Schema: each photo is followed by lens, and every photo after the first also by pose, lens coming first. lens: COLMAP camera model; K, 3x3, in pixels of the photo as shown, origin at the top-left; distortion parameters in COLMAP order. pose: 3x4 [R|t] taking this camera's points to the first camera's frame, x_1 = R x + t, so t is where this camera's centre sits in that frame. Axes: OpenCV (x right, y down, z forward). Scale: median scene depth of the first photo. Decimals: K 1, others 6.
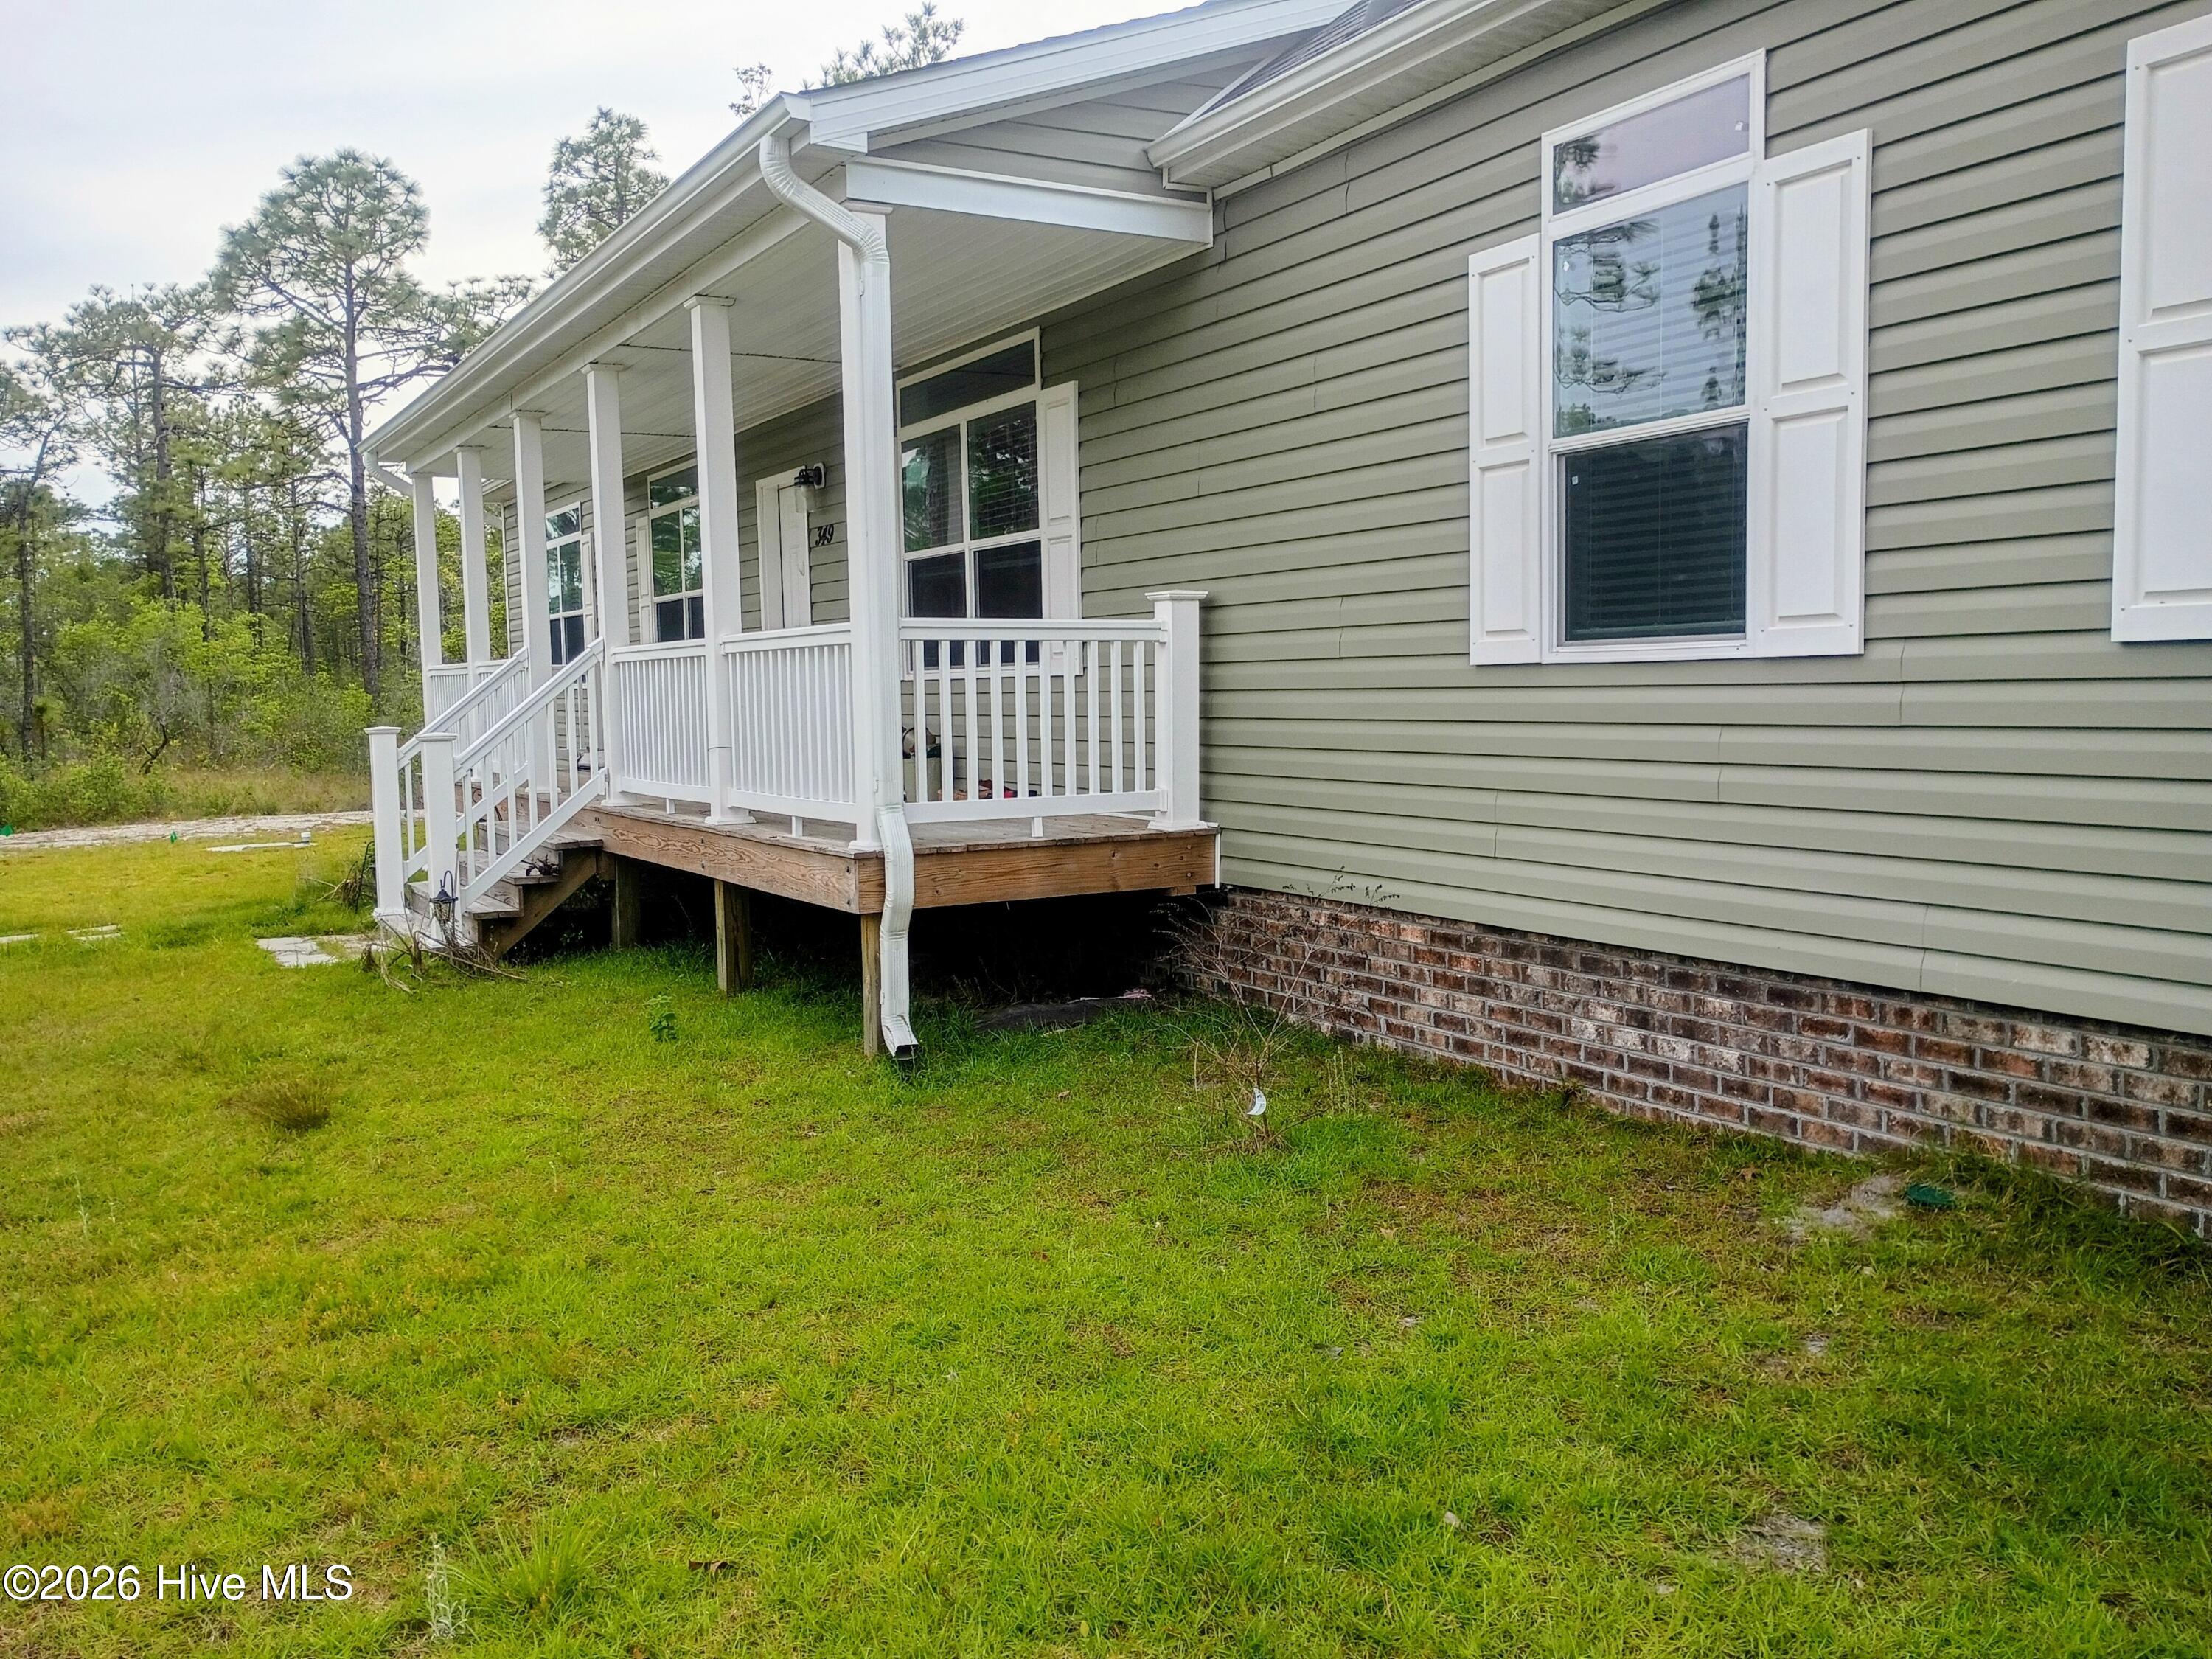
lens RADIAL K [[1895.9, 0, 1106.0], [0, 1895.9, 829.5], [0, 0, 1]] dist [0.036594, -0.015233]
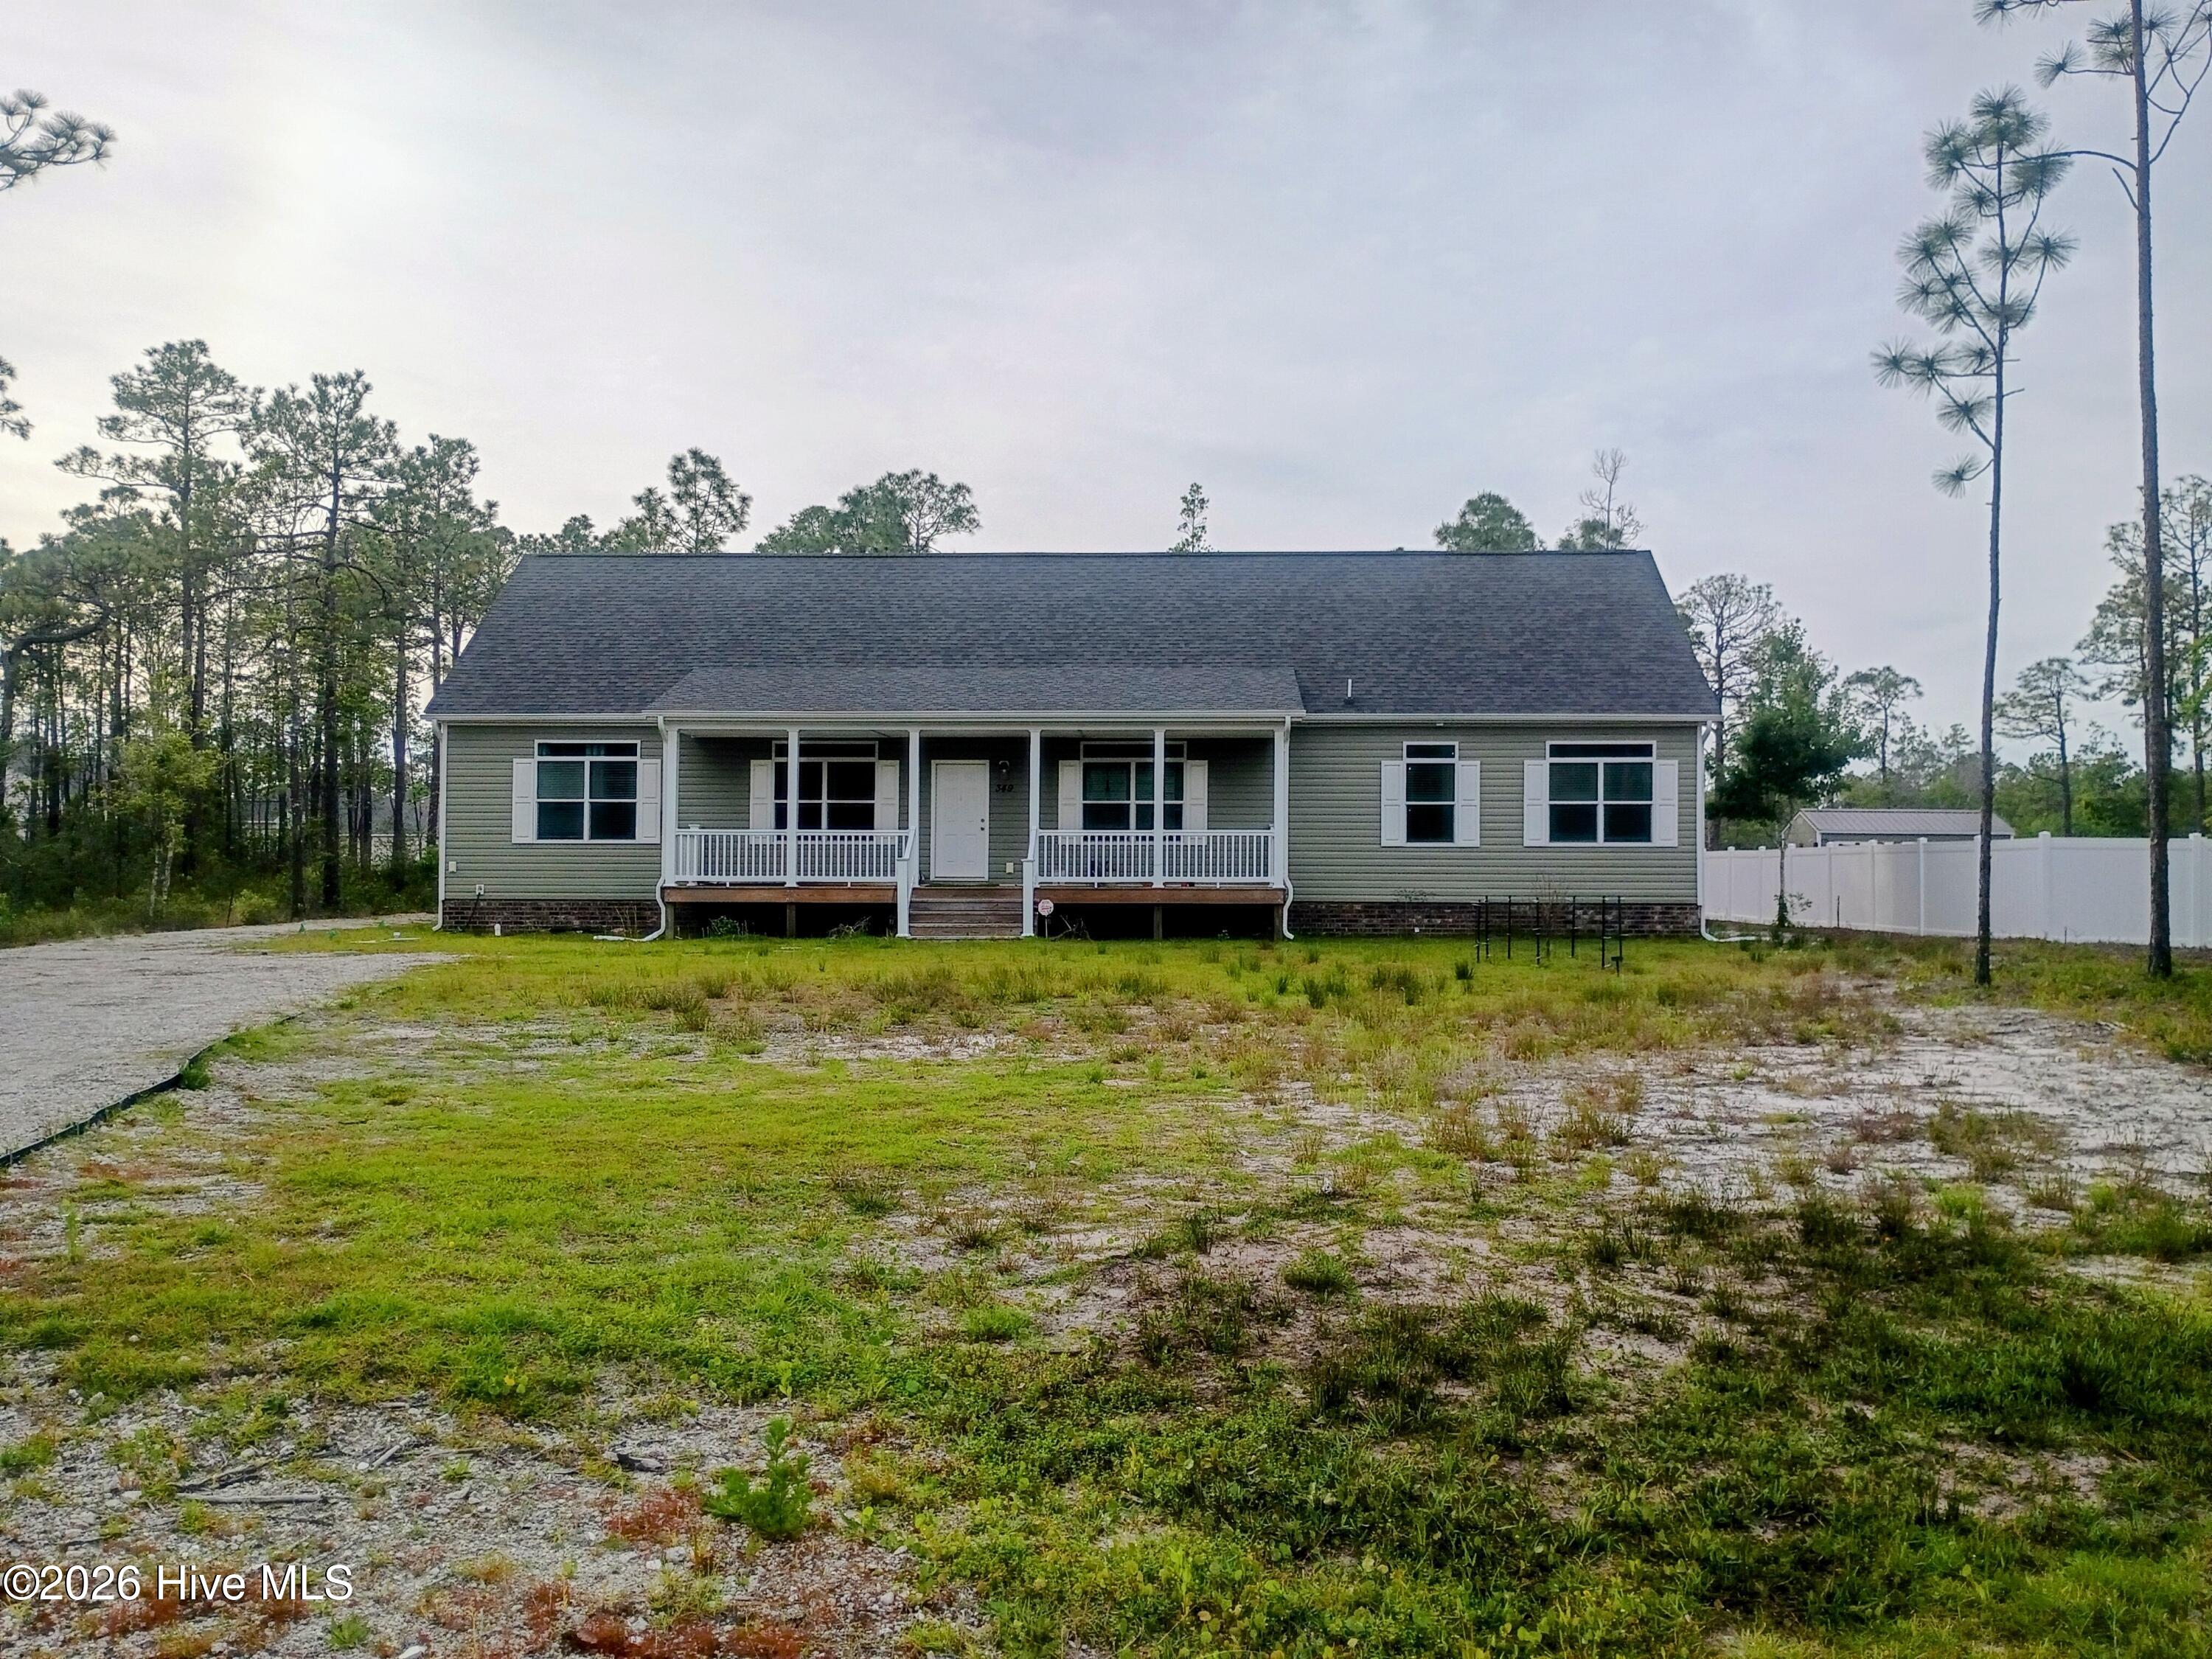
lens RADIAL K [[1802.6, 0, 1106.0], [0, 1802.6, 829.5], [0, 0, 1]] dist [0.069514, -0.092044]
pose [[0.479979, 0.048295, 0.875950, -3.680797], [0.054946, 0.994868, -0.084959, 0.194156], [-0.875558, 0.088908, 0.474862, -0.472696]]
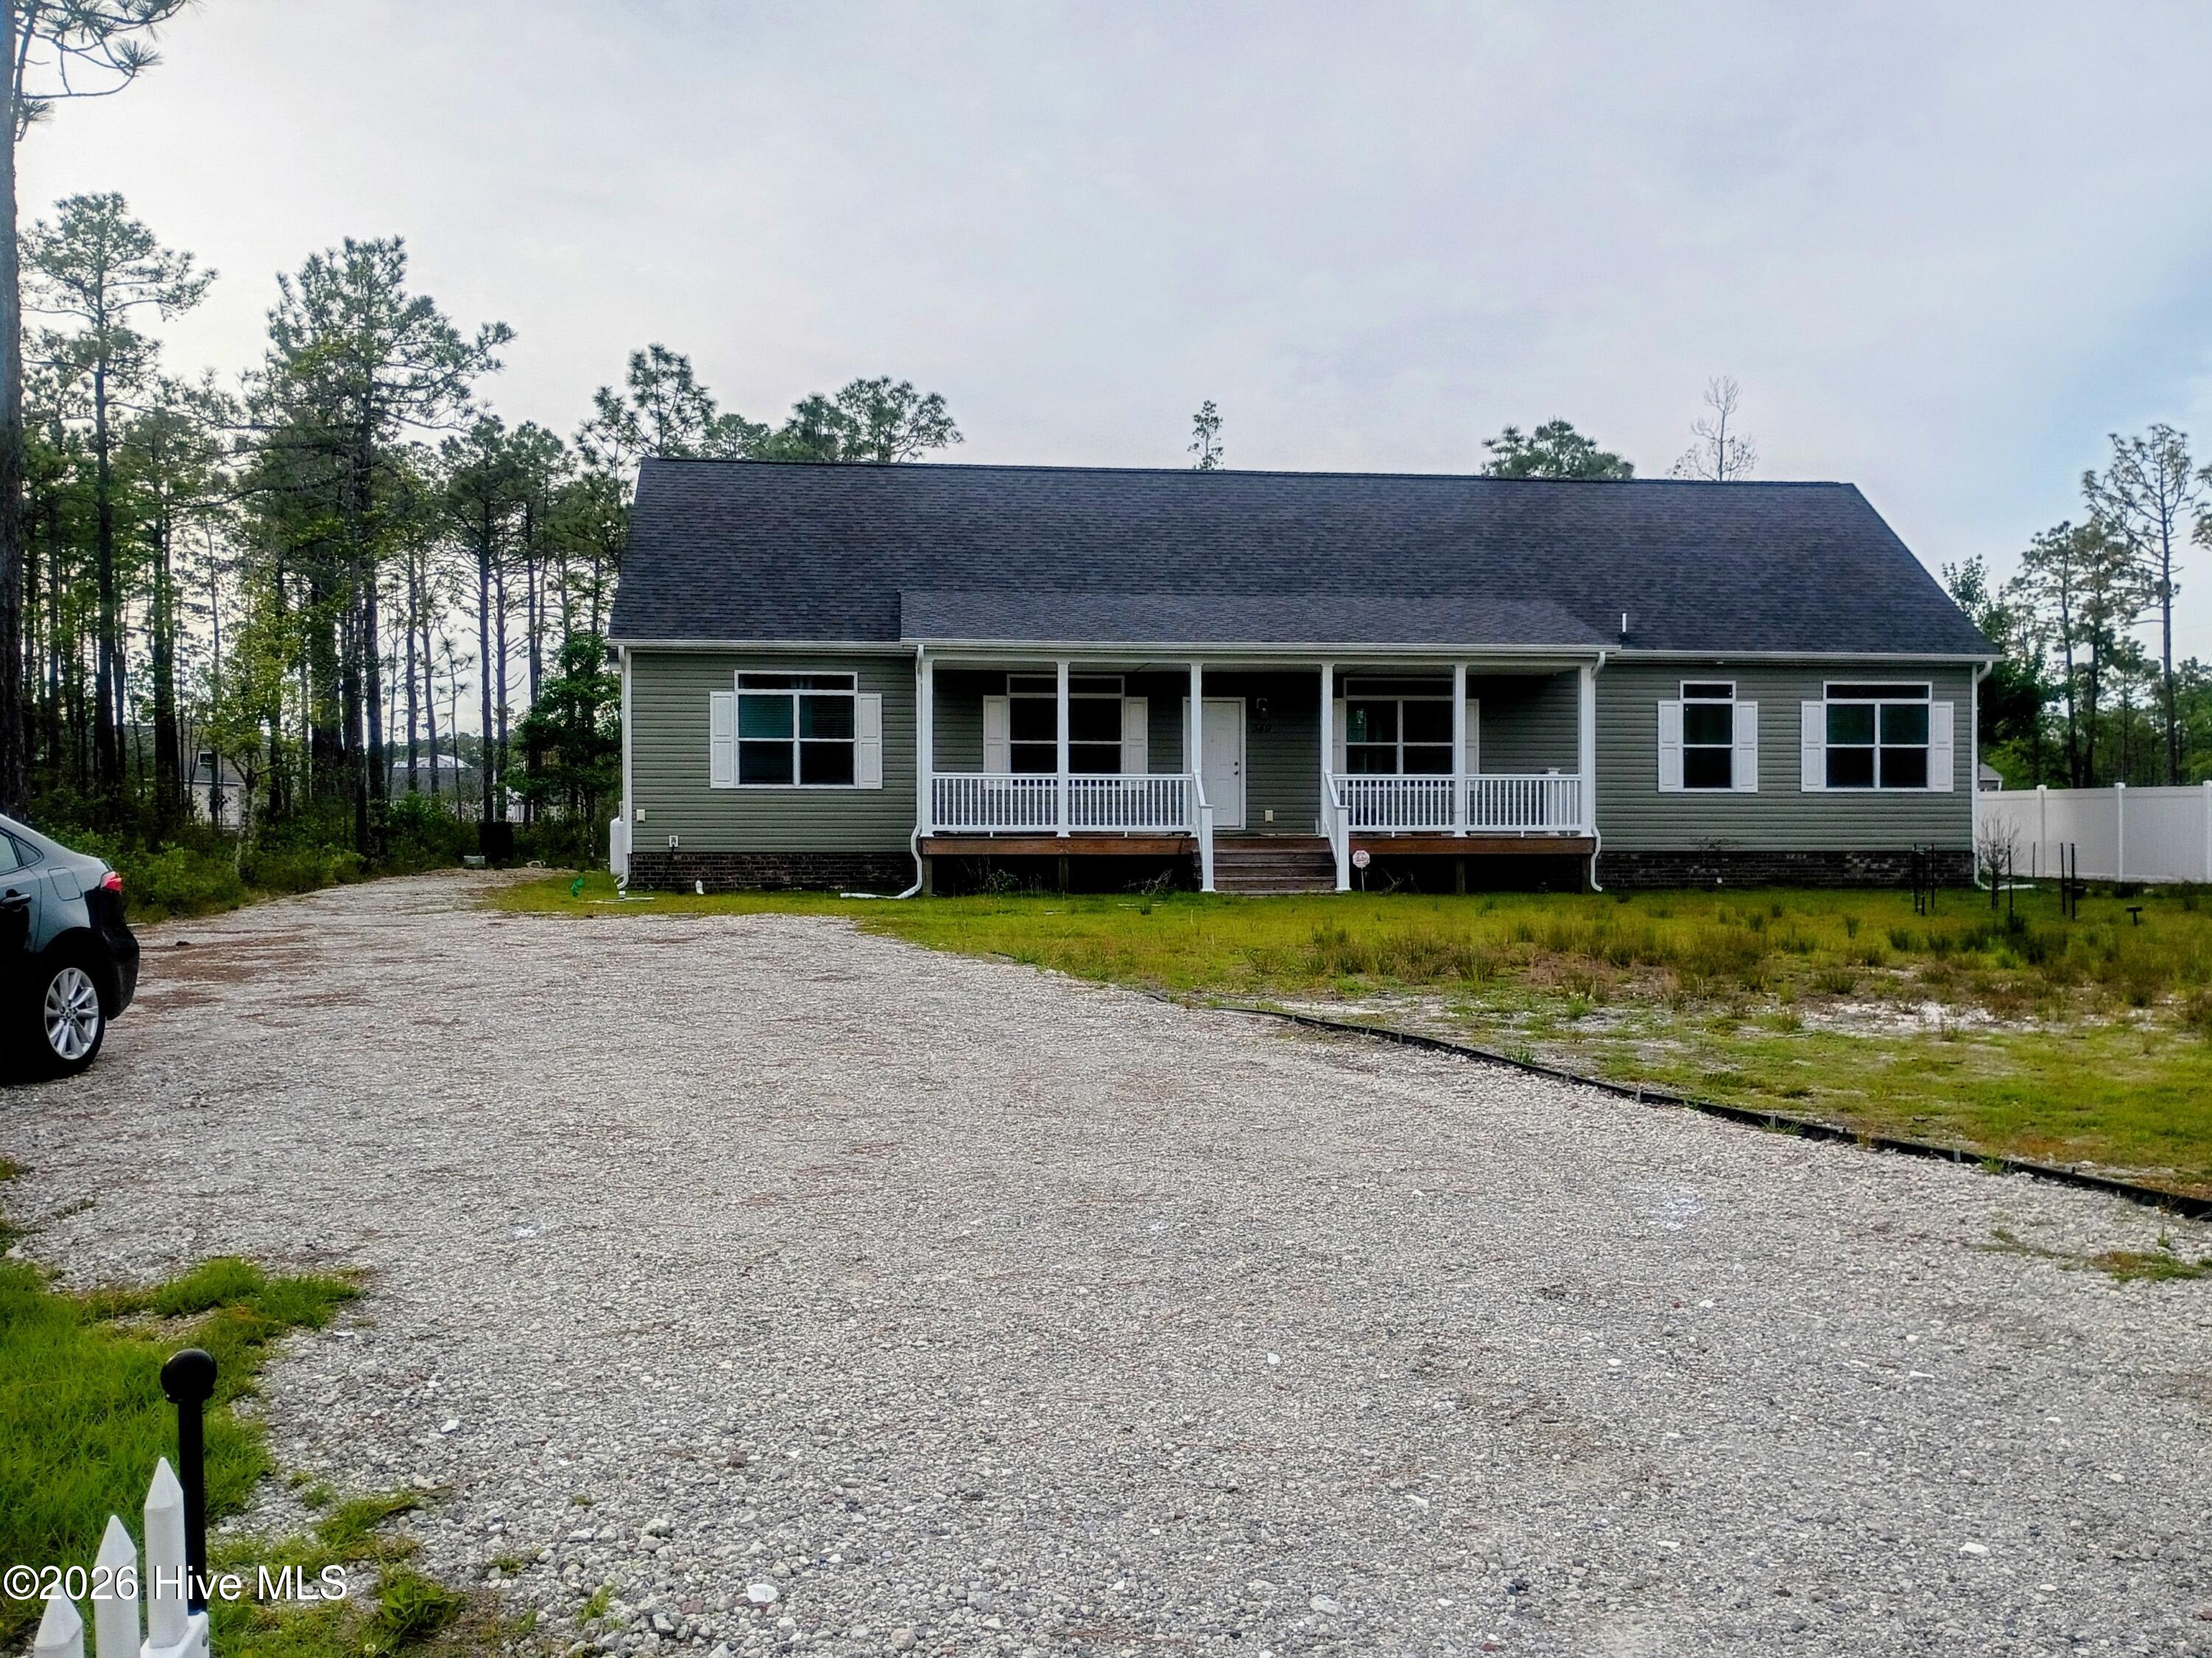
lens RADIAL K [[1895.8, 0, 1106.0], [0, 1895.8, 829.0], [0, 0, 1]] dist [0.036594, -0.015233]
pose [[0.338400, 0.021127, 0.940765, -4.004859], [0.065851, 0.996765, -0.046072, 0.107328], [-0.938696, 0.077541, 0.335914, 0.669301]]
